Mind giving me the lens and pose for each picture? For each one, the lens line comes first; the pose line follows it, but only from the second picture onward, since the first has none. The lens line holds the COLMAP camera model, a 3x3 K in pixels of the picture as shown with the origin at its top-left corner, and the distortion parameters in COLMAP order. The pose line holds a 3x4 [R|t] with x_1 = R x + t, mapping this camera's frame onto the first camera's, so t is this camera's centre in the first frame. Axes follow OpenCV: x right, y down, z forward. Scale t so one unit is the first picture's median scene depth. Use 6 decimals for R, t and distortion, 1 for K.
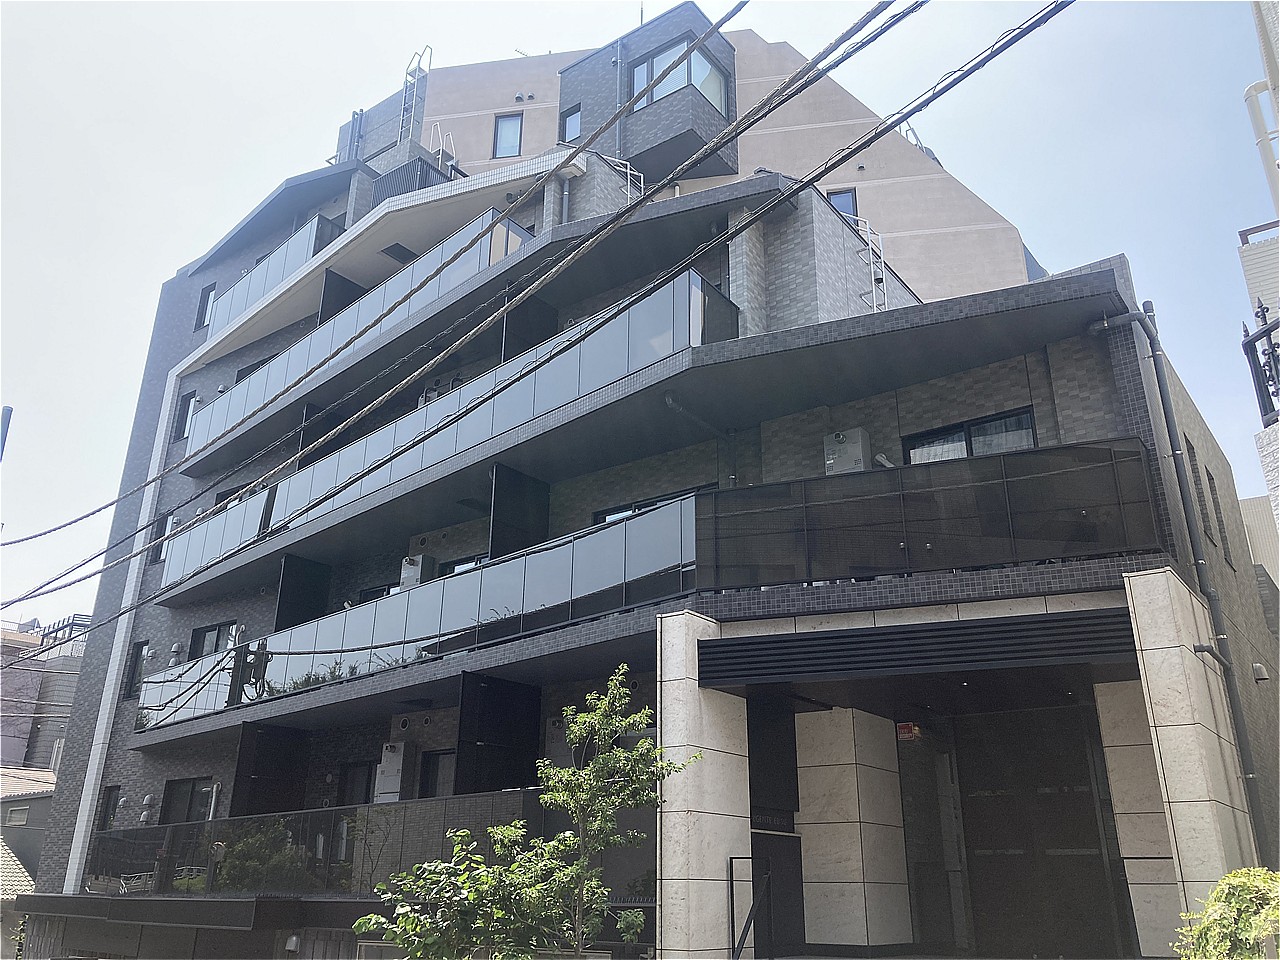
lens RADIAL K [[1044.9, 0, 642.2], [0, 1044.9, 451.6], [0, 0, 1]] dist [0.005226, 0.004474]
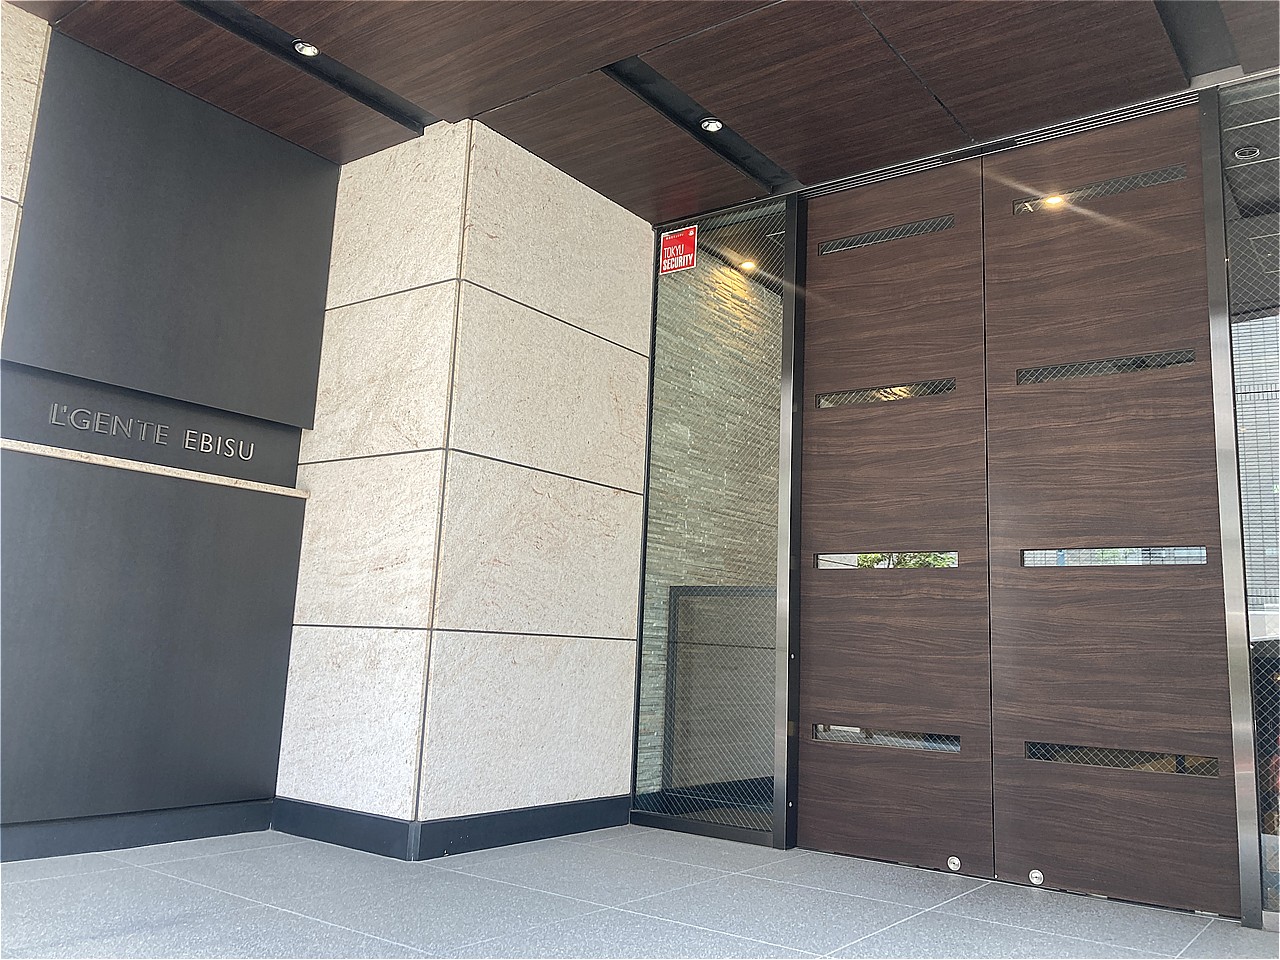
lens RADIAL K [[1047.5, 0, 667.9], [0, 1047.5, 462.1], [0, 0, 1]] dist [0.007008, 0.003418]
pose [[0.999353, 0.035963, 0.001087, 0.159852], [-0.035340, 0.975481, 0.217226, 0.166682], [0.006751, -0.217124, 0.976121, 0.402135]]
